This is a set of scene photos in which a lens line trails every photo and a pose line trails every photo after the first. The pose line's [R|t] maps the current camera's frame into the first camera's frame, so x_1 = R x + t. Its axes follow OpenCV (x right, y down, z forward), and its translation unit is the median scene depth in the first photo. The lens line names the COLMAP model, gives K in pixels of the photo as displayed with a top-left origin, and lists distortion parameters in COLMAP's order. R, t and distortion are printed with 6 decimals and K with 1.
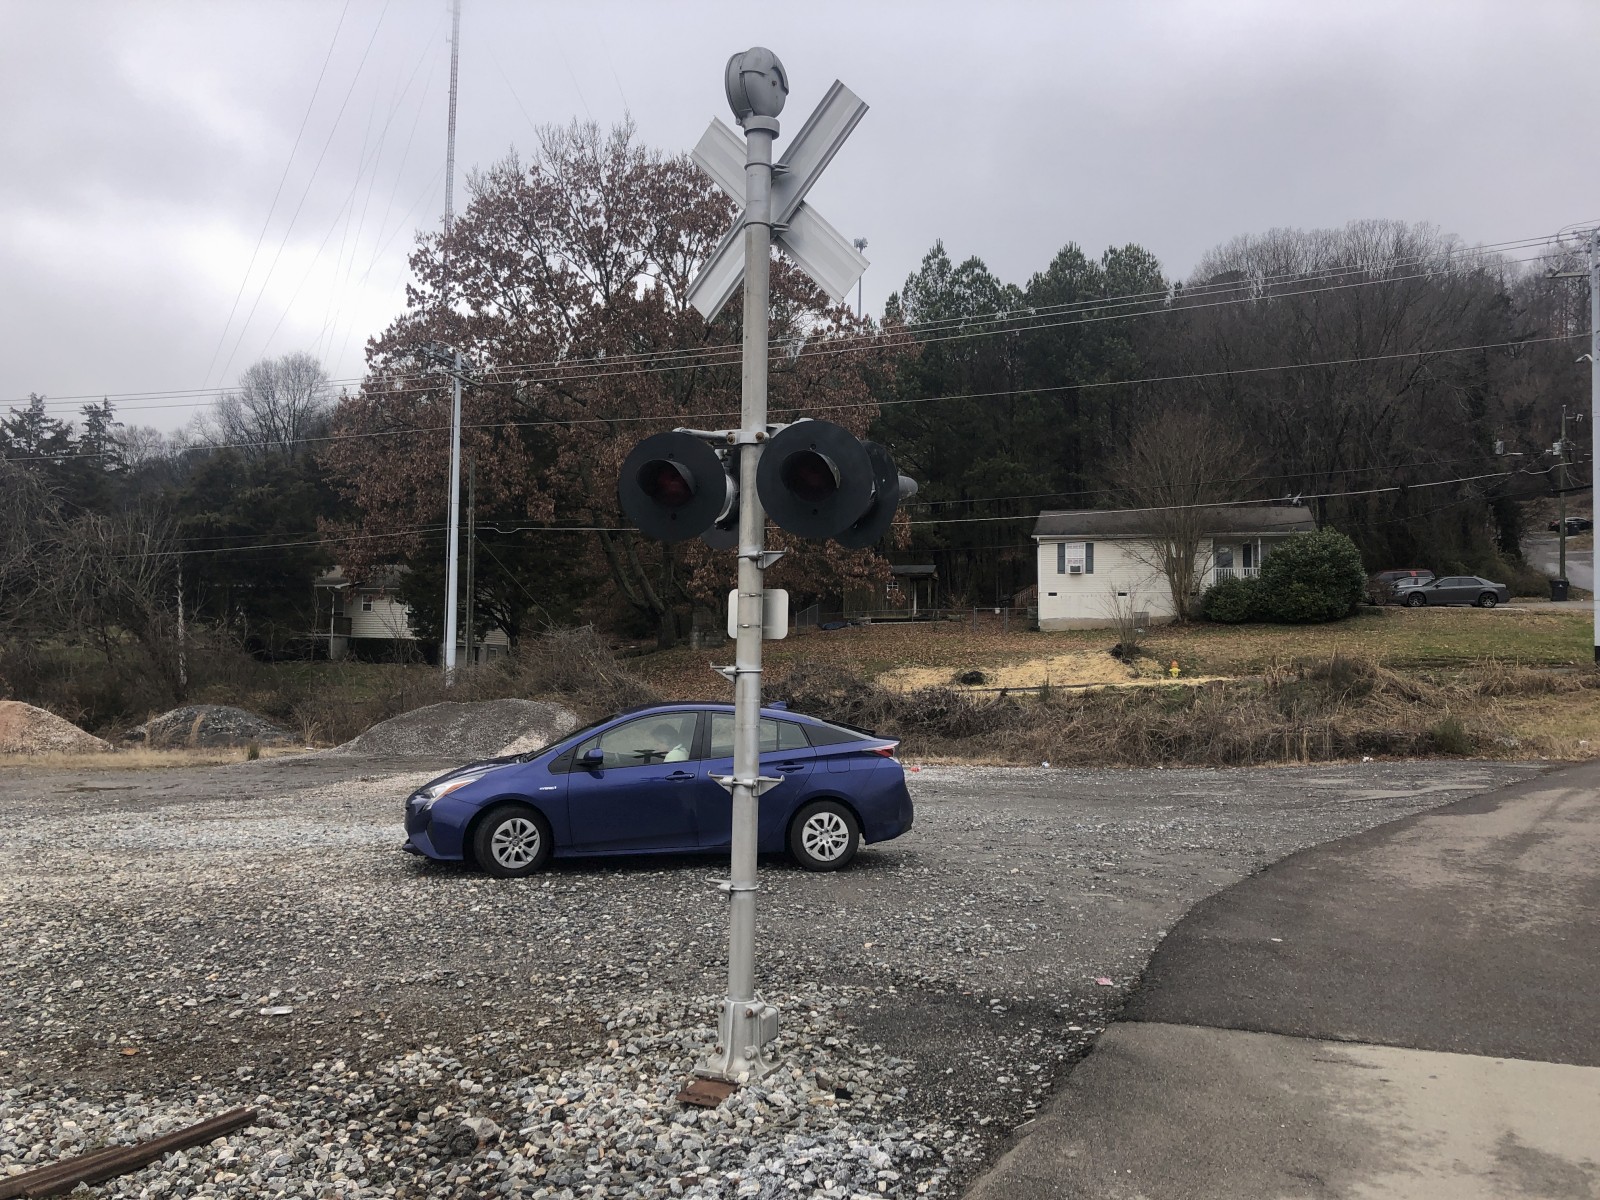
lens RADIAL K [[1294.3, 0, 765.3], [0, 1294.3, 580.6], [0, 0, 1]] dist [0.038949, -0.046865]
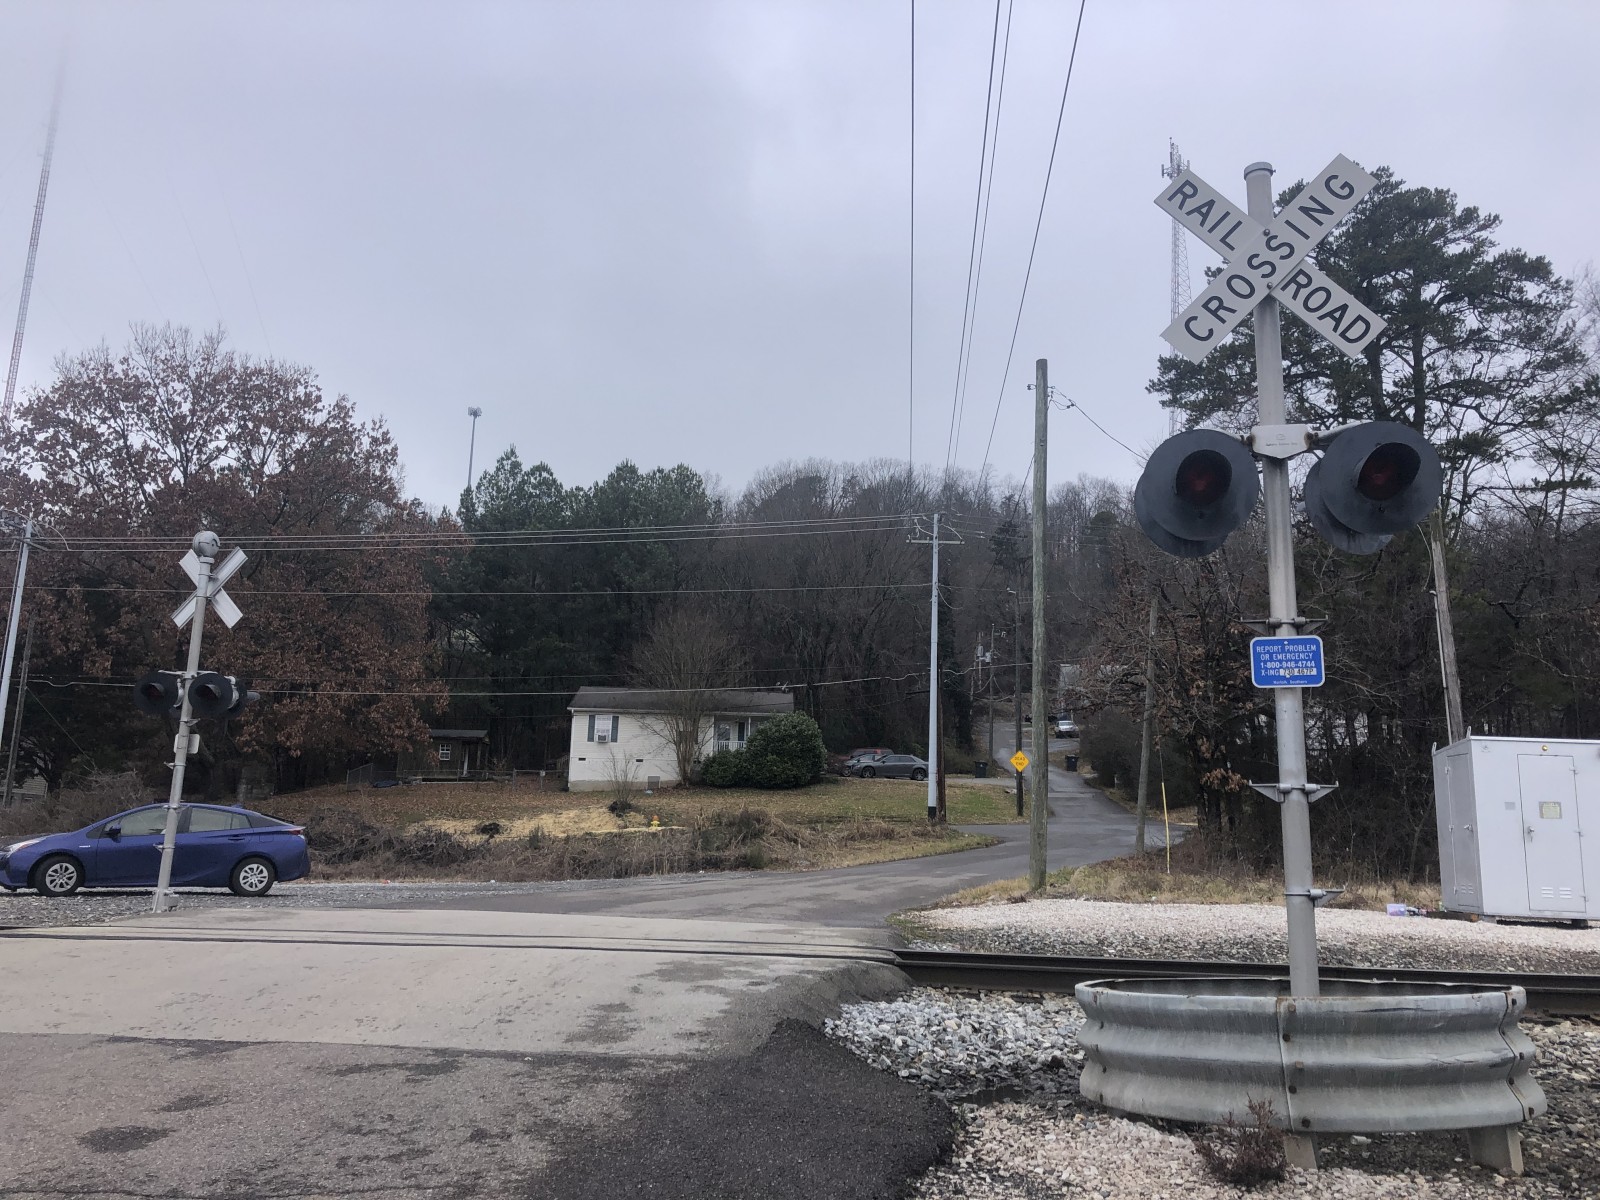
lens RADIAL K [[1294.3, 0, 791.8], [0, 1294.3, 570.4], [0, 0, 1]] dist [0.038949, -0.046865]
pose [[0.948462, 0.075737, 0.307707, 0.033828], [-0.033177, 0.989416, -0.141264, 0.001167], [-0.315149, 0.123775, 0.940936, -0.202652]]
